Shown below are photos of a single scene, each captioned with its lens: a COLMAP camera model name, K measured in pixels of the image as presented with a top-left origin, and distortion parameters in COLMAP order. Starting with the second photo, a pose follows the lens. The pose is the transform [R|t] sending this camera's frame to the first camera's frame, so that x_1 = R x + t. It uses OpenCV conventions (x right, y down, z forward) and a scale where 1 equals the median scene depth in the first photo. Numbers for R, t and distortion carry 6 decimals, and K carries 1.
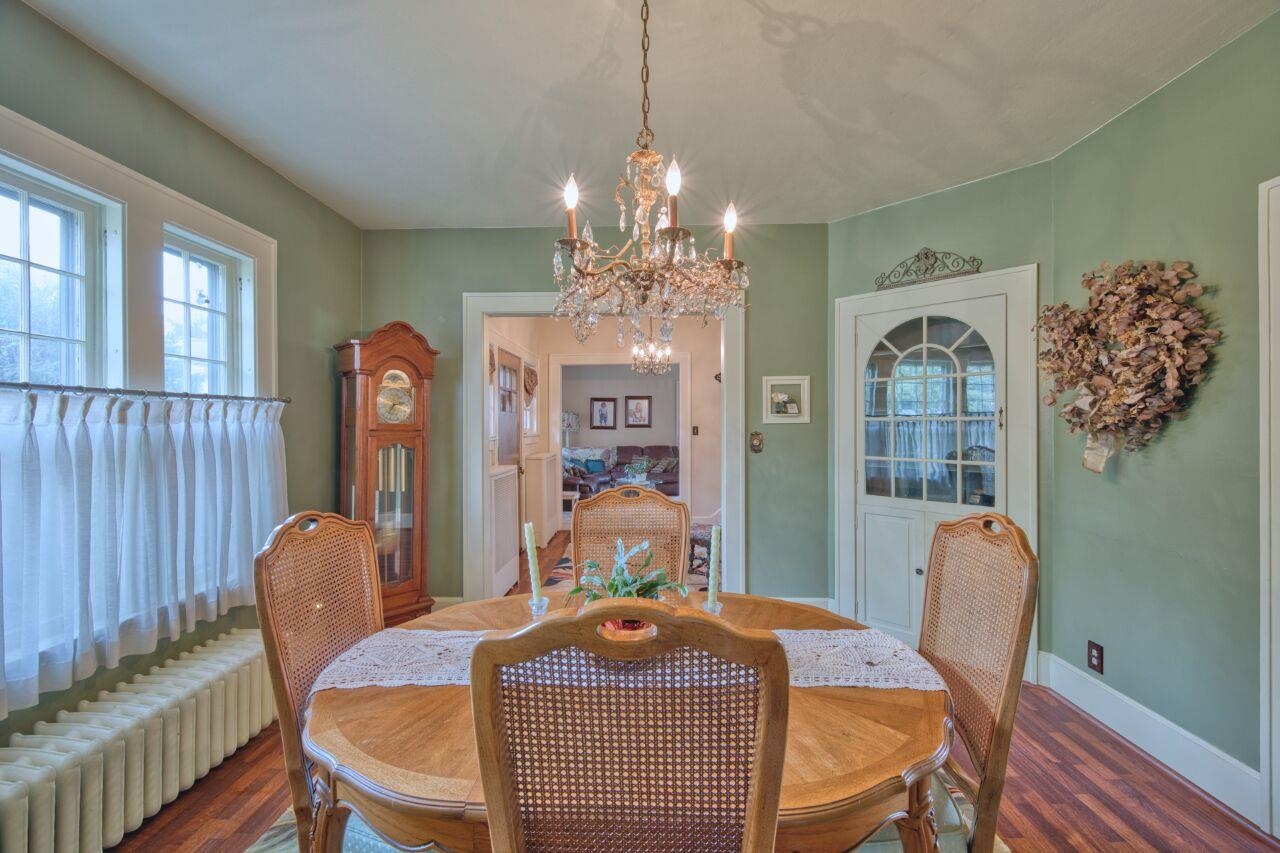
lens RADIAL K [[516.4, 0, 634.9], [0, 516.4, 419.1], [0, 0, 1]] dist [-0.014538, -0.001213]
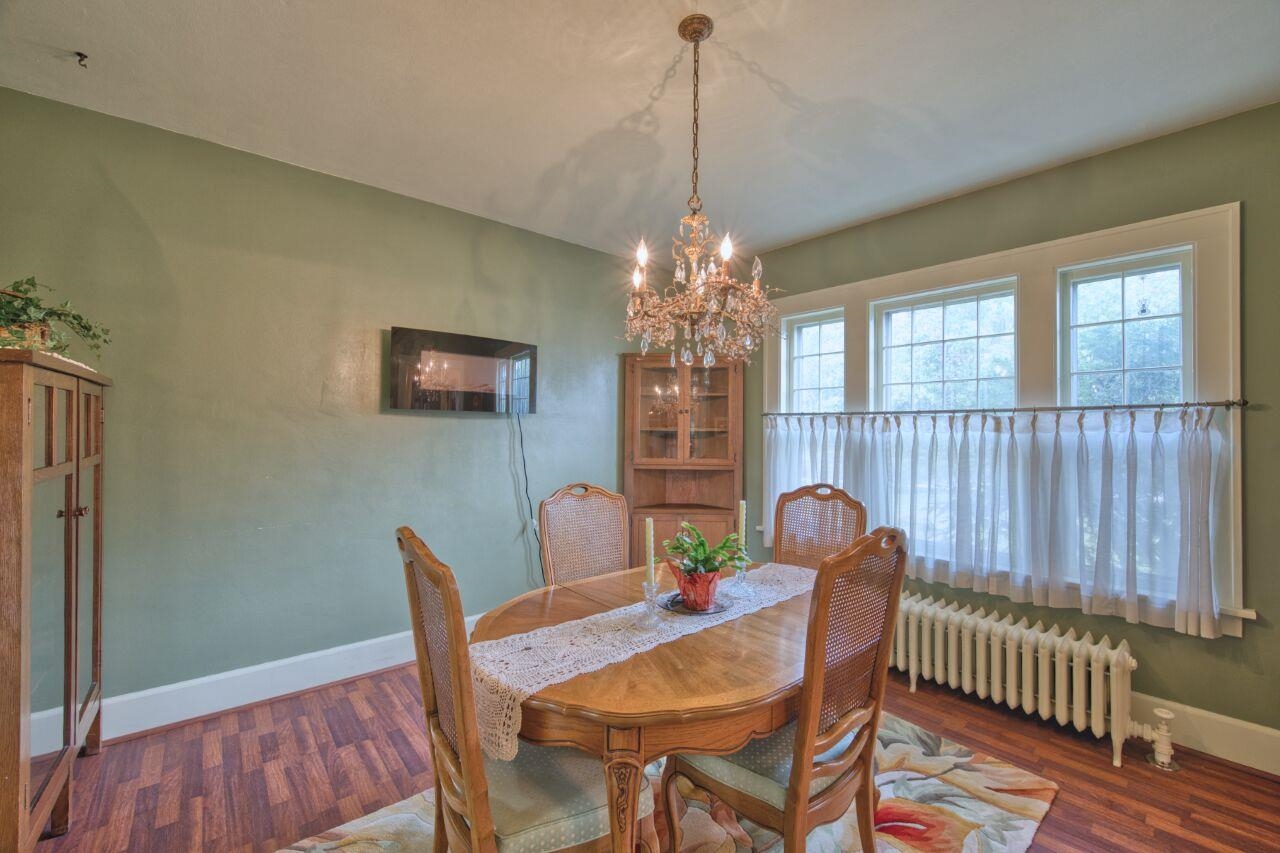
lens RADIAL K [[516.4, 0, 638.1], [0, 516.4, 426.7], [0, 0, 1]] dist [-0.014538, -0.001213]
pose [[-0.751614, -0.008914, -0.659543, 0.764649], [-0.007595, 0.999959, -0.004860, 0.009468], [0.659559, 0.001356, -0.751651, 1.498546]]
